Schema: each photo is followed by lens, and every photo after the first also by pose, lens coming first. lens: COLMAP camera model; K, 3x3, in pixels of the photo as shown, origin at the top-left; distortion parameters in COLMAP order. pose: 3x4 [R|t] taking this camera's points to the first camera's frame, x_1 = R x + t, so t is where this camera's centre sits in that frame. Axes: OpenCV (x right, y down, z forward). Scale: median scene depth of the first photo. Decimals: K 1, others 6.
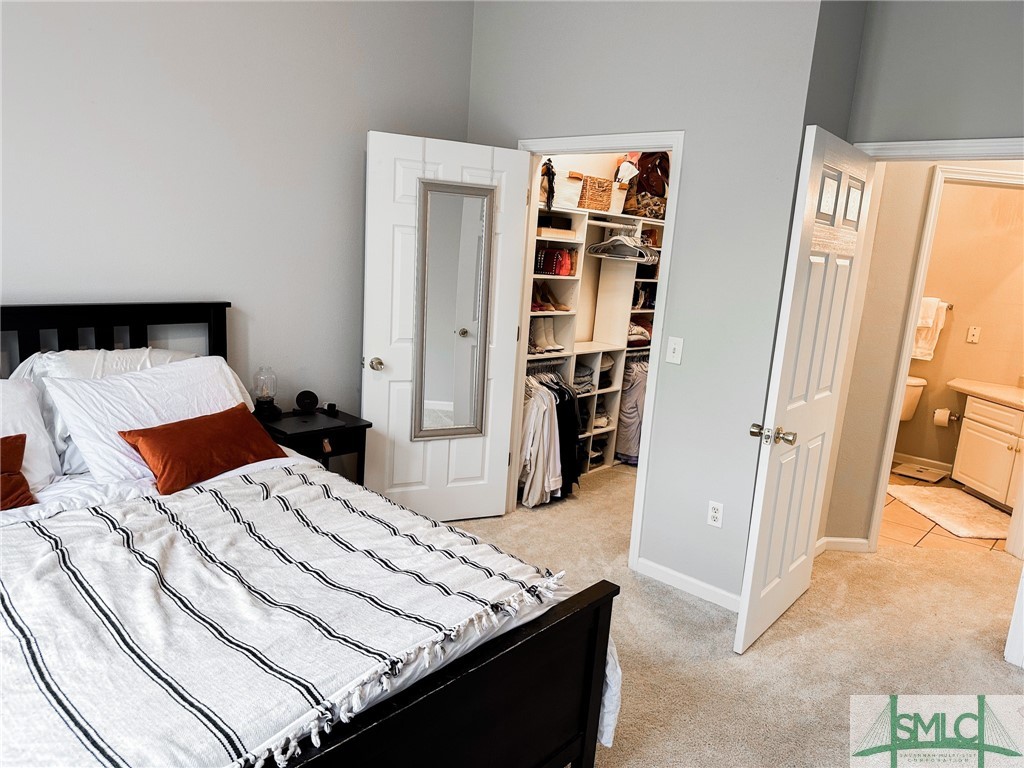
lens RADIAL K [[710.2, 0, 508.5], [0, 710.2, 388.4], [0, 0, 1]] dist [0.069807, -0.107354]
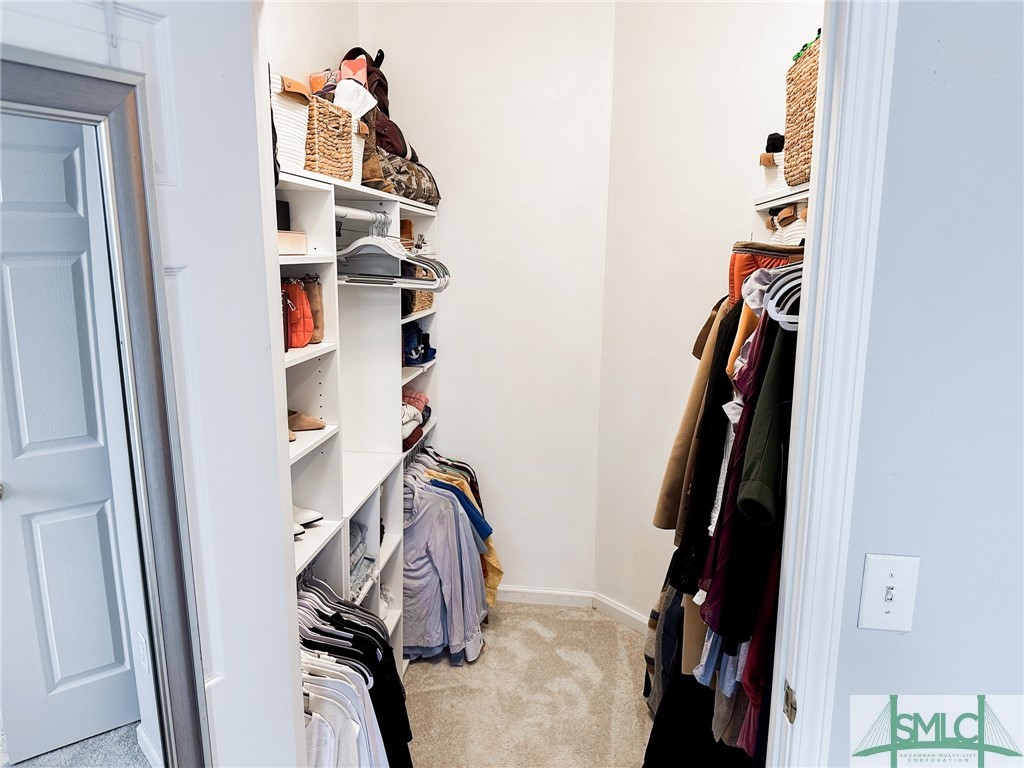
lens RADIAL K [[710.2, 0, 508.5], [0, 710.2, 388.4], [0, 0, 1]] dist [0.069807, -0.107354]
pose [[0.806406, -0.173610, 0.565304, -0.059085], [0.158483, 0.984413, 0.076246, -0.147343], [-0.569730, 0.028105, 0.821351, 0.607586]]
